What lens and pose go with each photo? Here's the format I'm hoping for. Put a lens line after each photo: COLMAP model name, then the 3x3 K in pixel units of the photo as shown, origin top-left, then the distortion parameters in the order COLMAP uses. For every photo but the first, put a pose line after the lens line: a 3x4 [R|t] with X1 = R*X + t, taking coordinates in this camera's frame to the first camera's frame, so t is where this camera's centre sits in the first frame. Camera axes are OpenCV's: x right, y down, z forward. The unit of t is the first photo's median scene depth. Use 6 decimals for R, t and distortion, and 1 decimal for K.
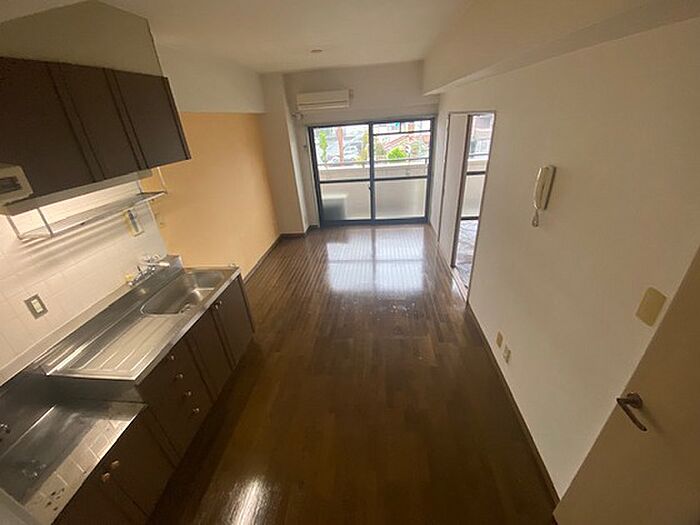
lens RADIAL K [[281.6, 0, 348.1], [0, 281.6, 265.7], [0, 0, 1]] dist [0.026838, -0.026149]
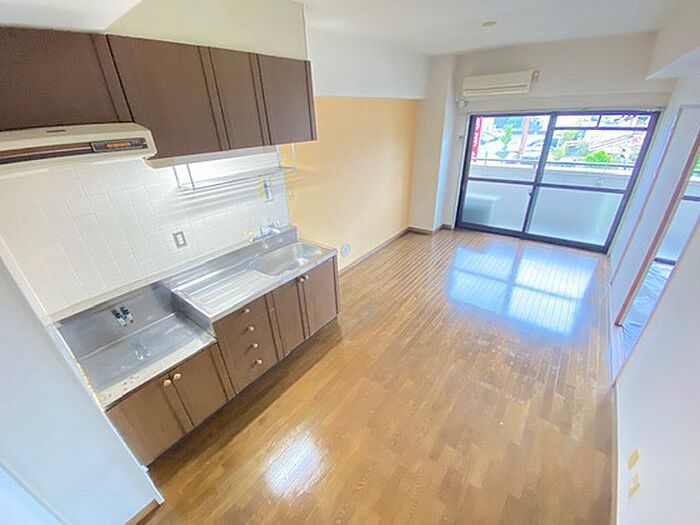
lens RADIAL K [[282.6, 0, 348.1], [0, 282.6, 264.3], [0, 0, 1]] dist [0.020229, -0.020579]
pose [[0.845355, 0.273812, -0.458696, 0.135279], [-0.261255, 0.960866, 0.092095, -0.046970], [0.465962, 0.041984, 0.883808, 0.109556]]
